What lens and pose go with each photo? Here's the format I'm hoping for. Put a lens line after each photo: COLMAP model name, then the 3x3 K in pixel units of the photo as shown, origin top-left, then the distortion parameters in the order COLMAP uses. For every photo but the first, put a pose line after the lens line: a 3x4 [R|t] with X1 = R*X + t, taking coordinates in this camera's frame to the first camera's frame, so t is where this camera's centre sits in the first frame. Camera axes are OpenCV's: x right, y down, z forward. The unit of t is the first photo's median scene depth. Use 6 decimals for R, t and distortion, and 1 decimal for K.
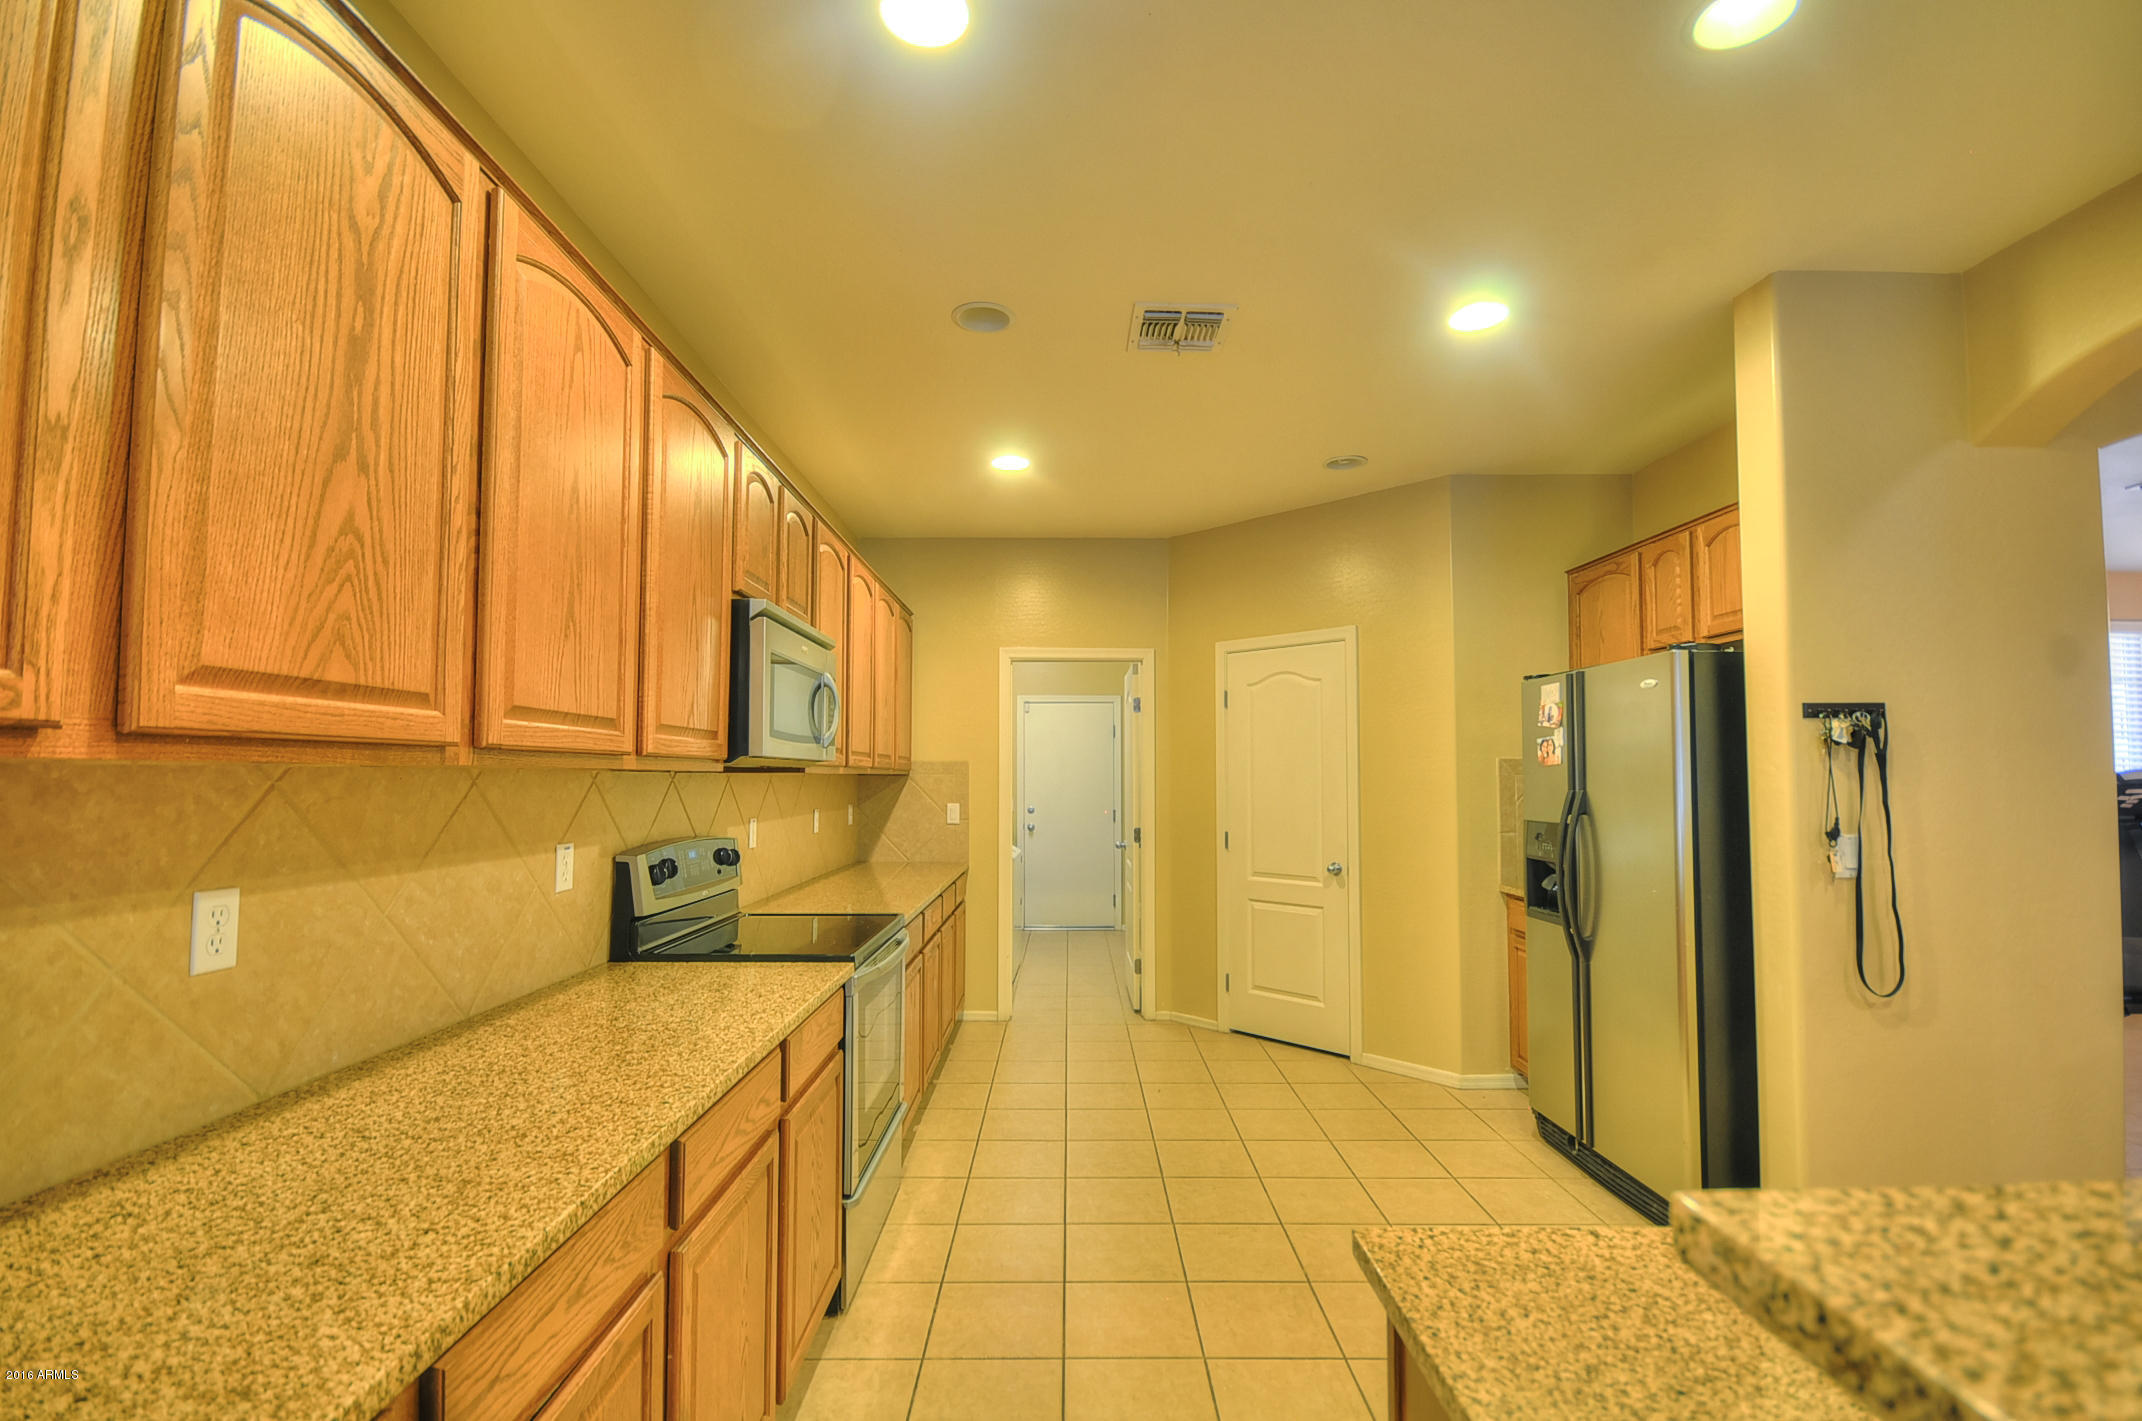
lens RADIAL K [[936.9, 0, 1072.5], [0, 936.9, 737.9], [0, 0, 1]] dist [0.007235, -0.008206]
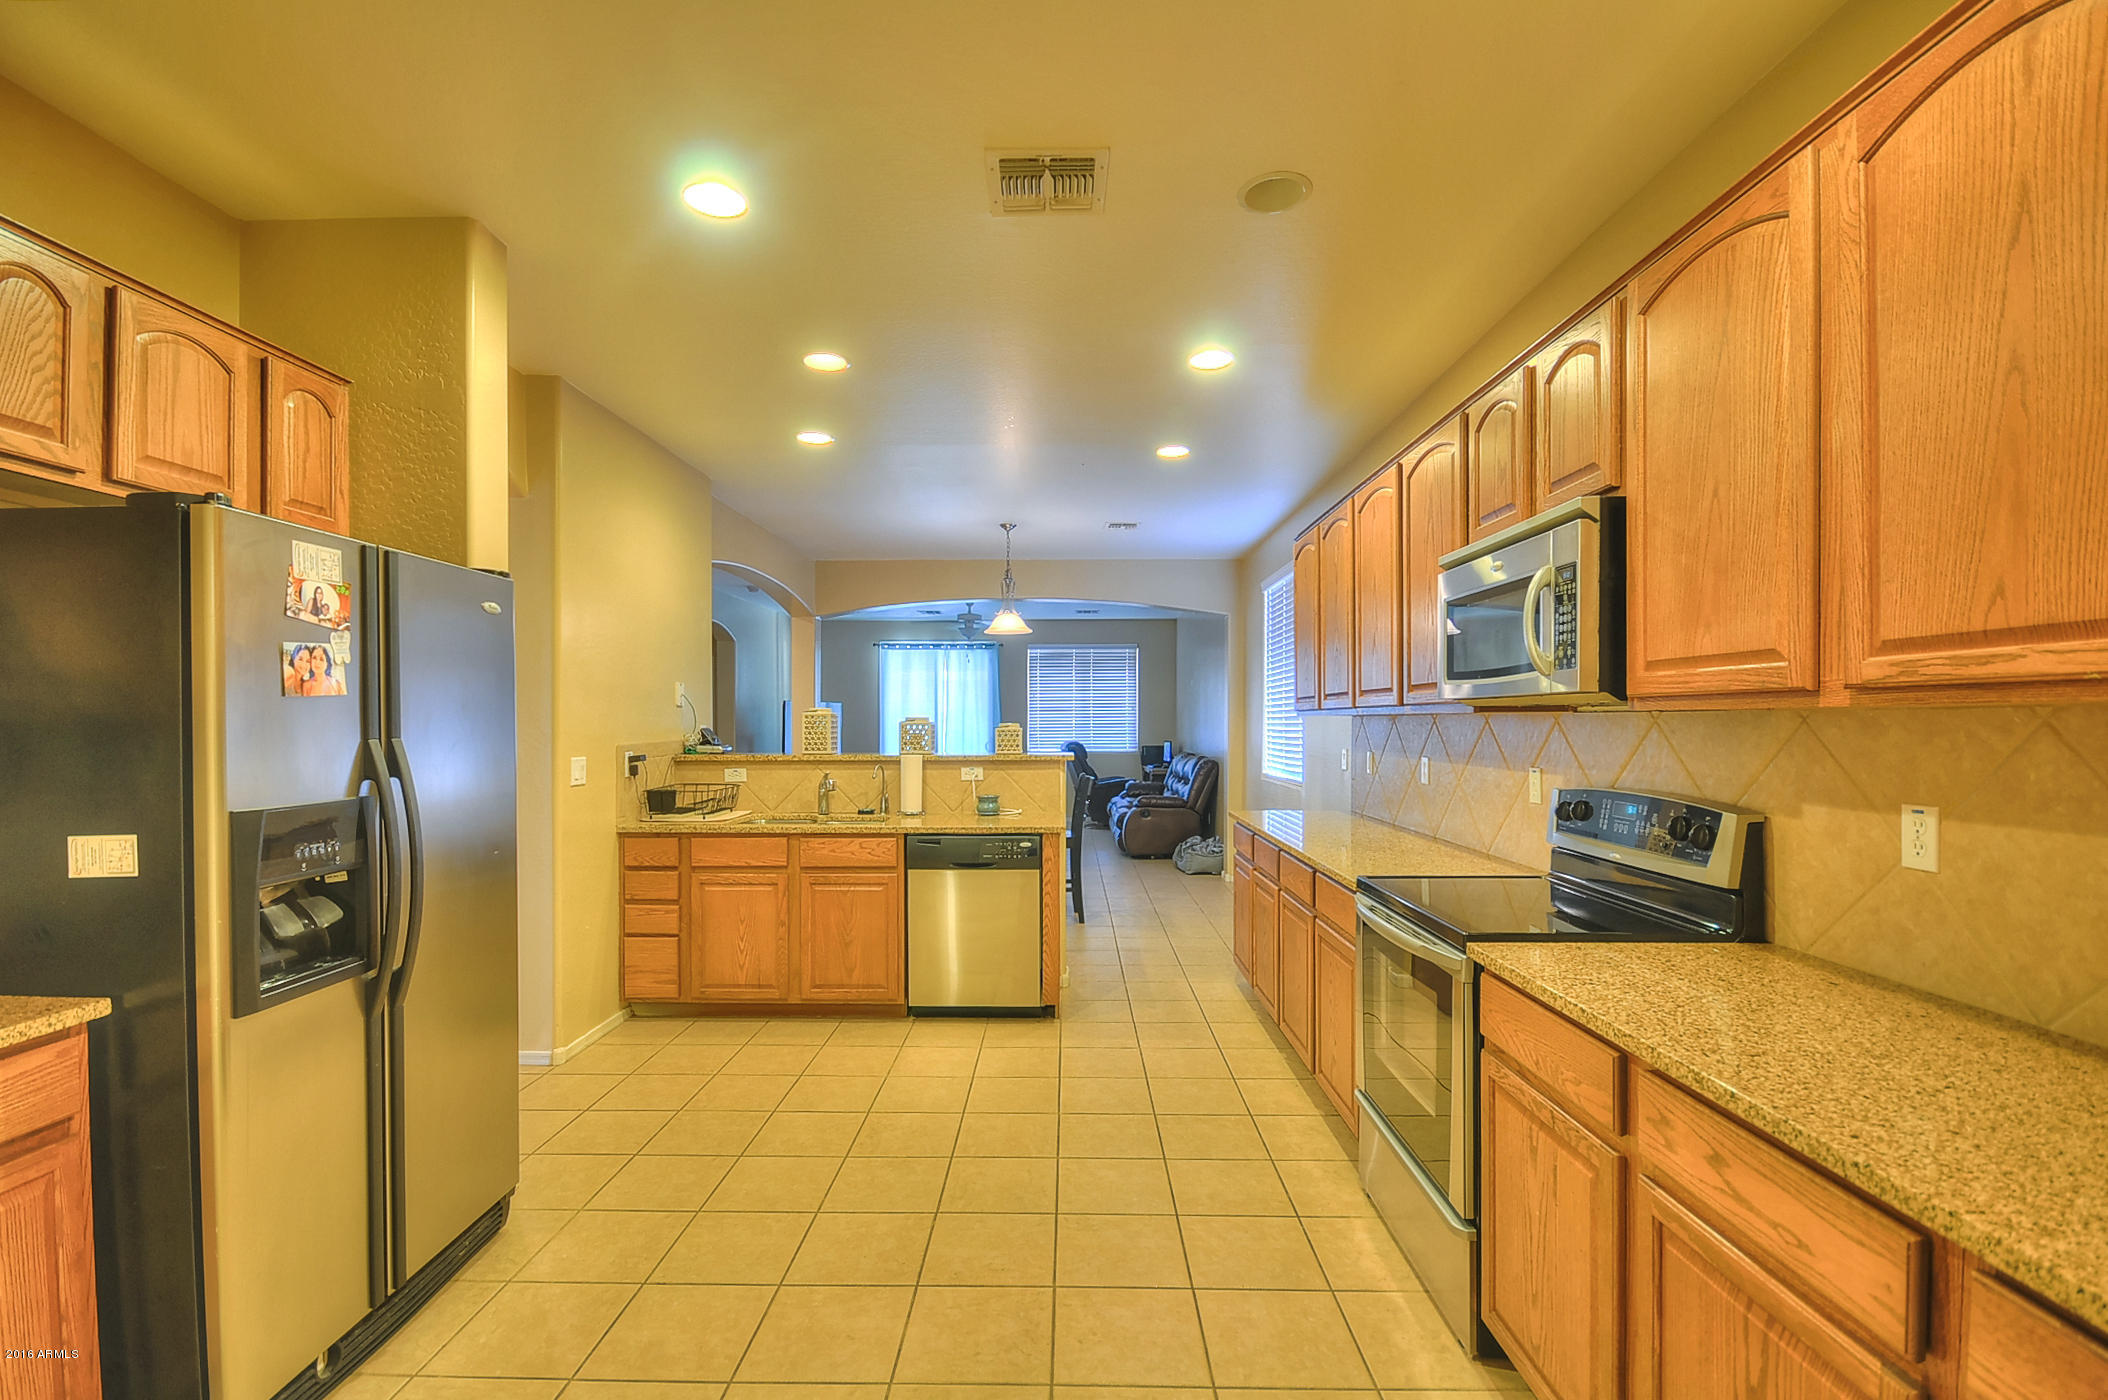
lens RADIAL K [[933.3, 0, 1058.3], [0, 933.3, 733.7], [0, 0, 1]] dist [0.000335, -0.000010]
pose [[-0.999946, 0.003808, 0.009624, 0.180637], [0.003503, 0.999500, -0.031429, 0.148938], [-0.009739, -0.031393, -0.999460, 3.312698]]
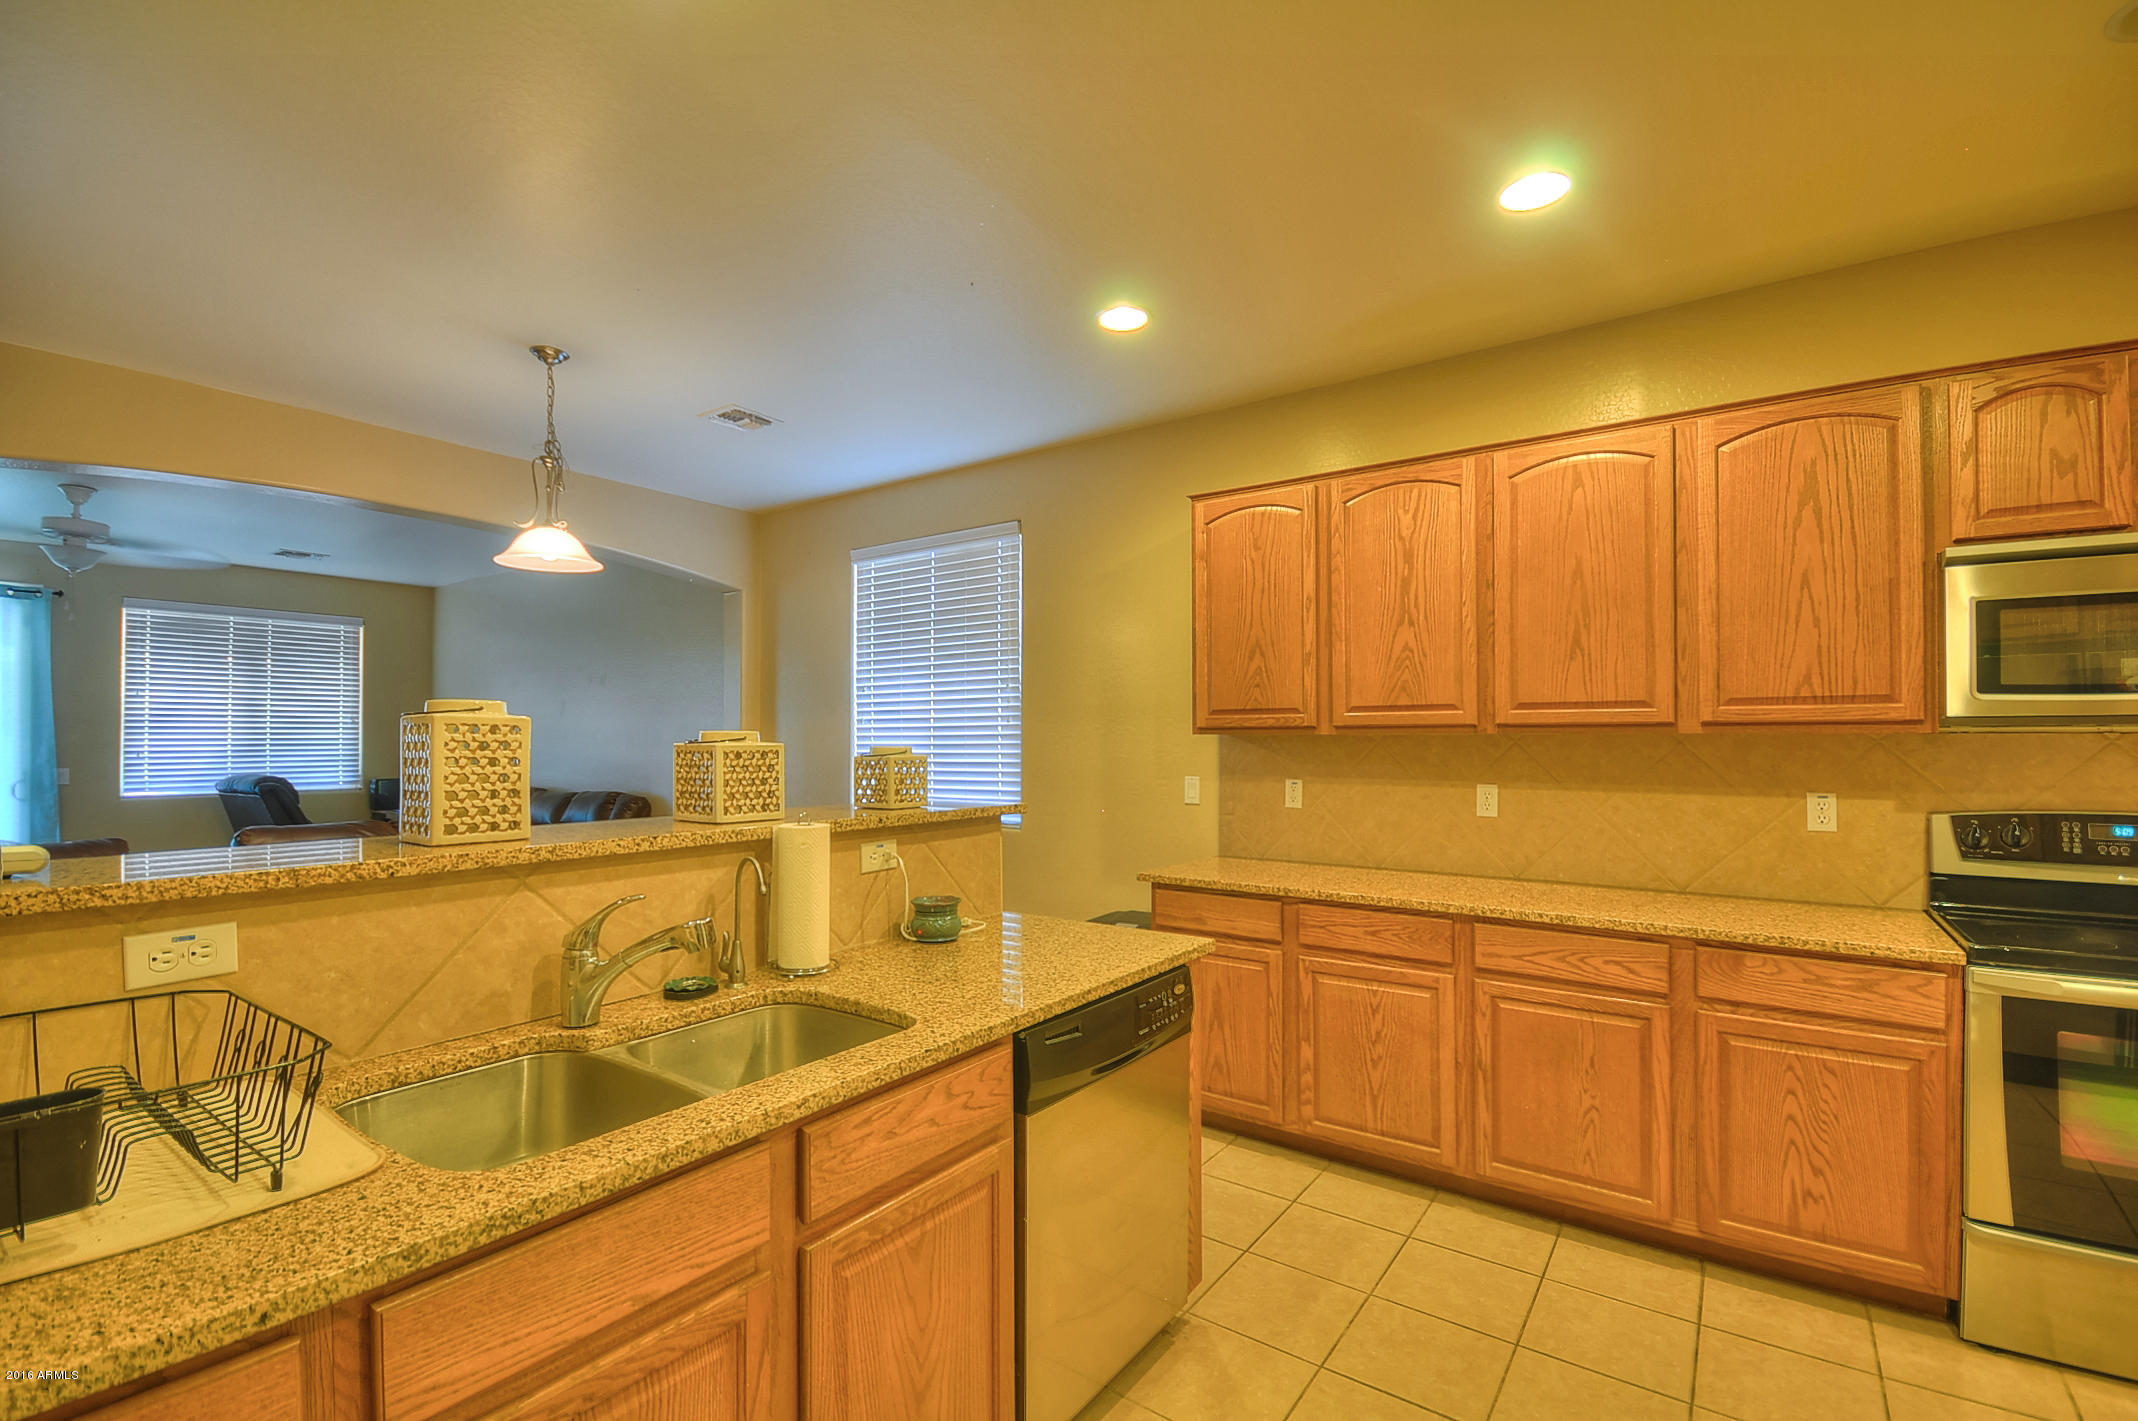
lens RADIAL K [[935.2, 0, 1062.6], [0, 935.2, 733.9], [0, 0, 1]] dist [0.007574, -0.011006]
pose [[-0.587047, -0.003119, -0.809547, 1.481287], [0.037788, 0.998797, -0.031250, 0.052826], [0.808671, -0.048936, -0.586223, 1.298598]]
